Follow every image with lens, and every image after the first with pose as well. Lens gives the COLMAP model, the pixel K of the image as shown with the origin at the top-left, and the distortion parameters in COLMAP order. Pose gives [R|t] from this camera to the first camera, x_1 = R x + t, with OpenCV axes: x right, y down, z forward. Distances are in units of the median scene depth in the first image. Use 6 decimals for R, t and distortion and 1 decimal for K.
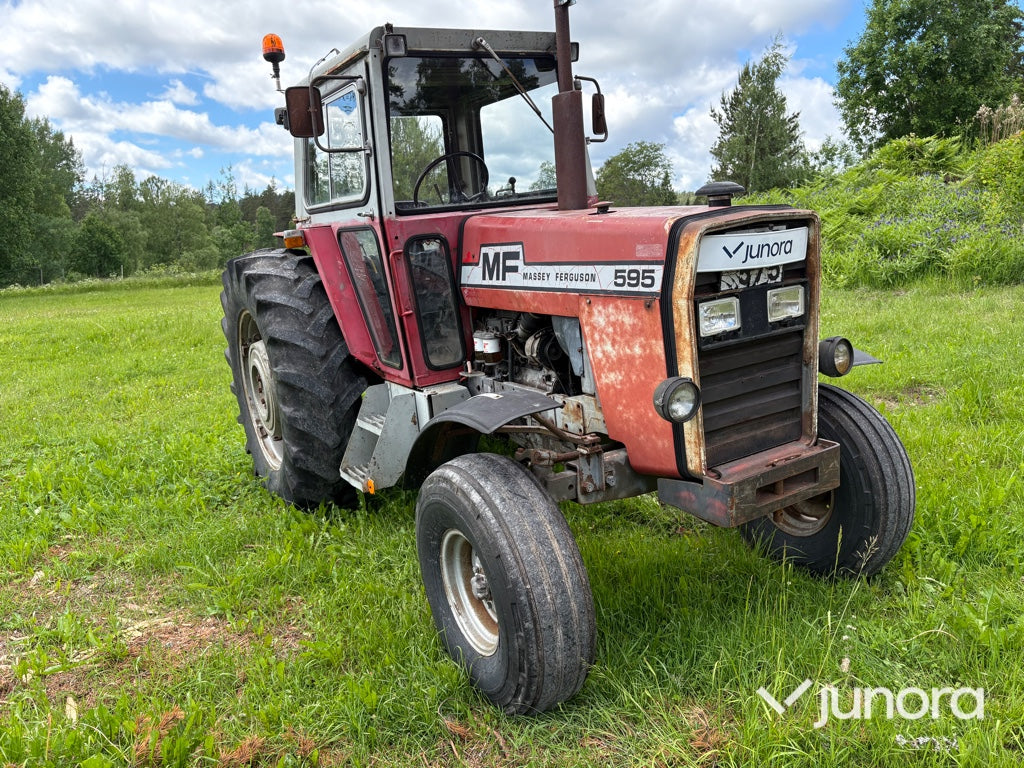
lens RADIAL K [[776.9, 0, 508.9], [0, 776.9, 391.0], [0, 0, 1]] dist [0.049473, -0.052838]
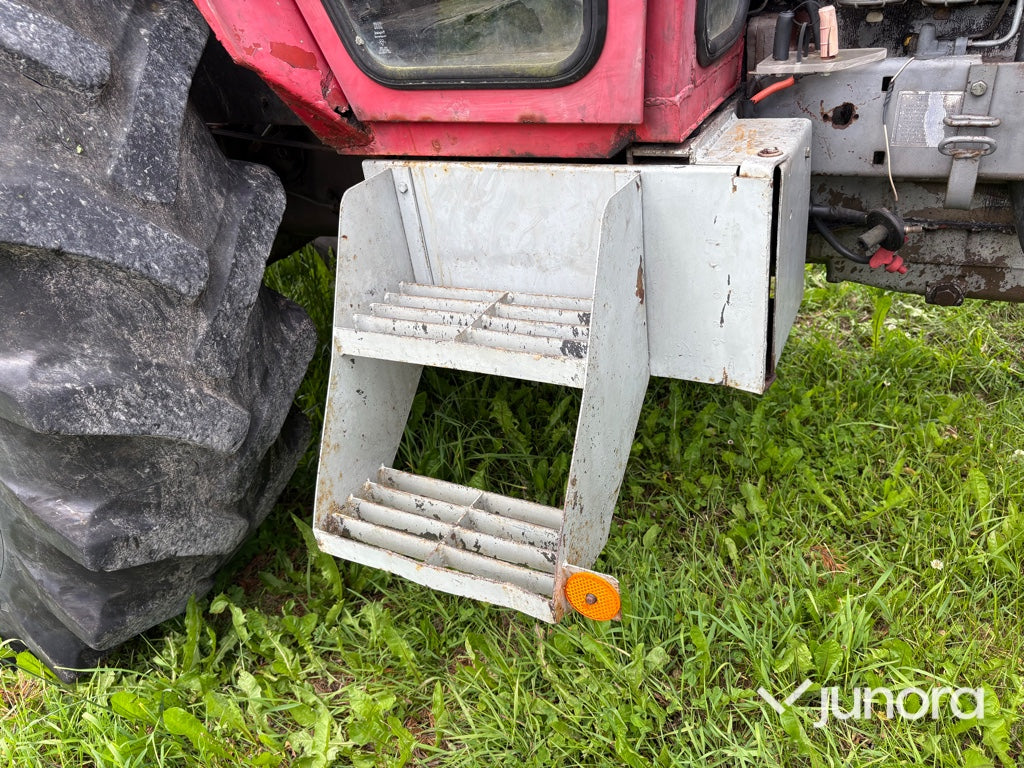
lens RADIAL K [[776.9, 0, 504.7], [0, 776.9, 382.0], [0, 0, 1]] dist [0.049473, -0.052838]
pose [[0.850100, -0.279622, 0.446252, -0.317696], [0.154728, 0.942609, 0.295886, -0.016998], [-0.503377, -0.182485, 0.844577, 0.901074]]
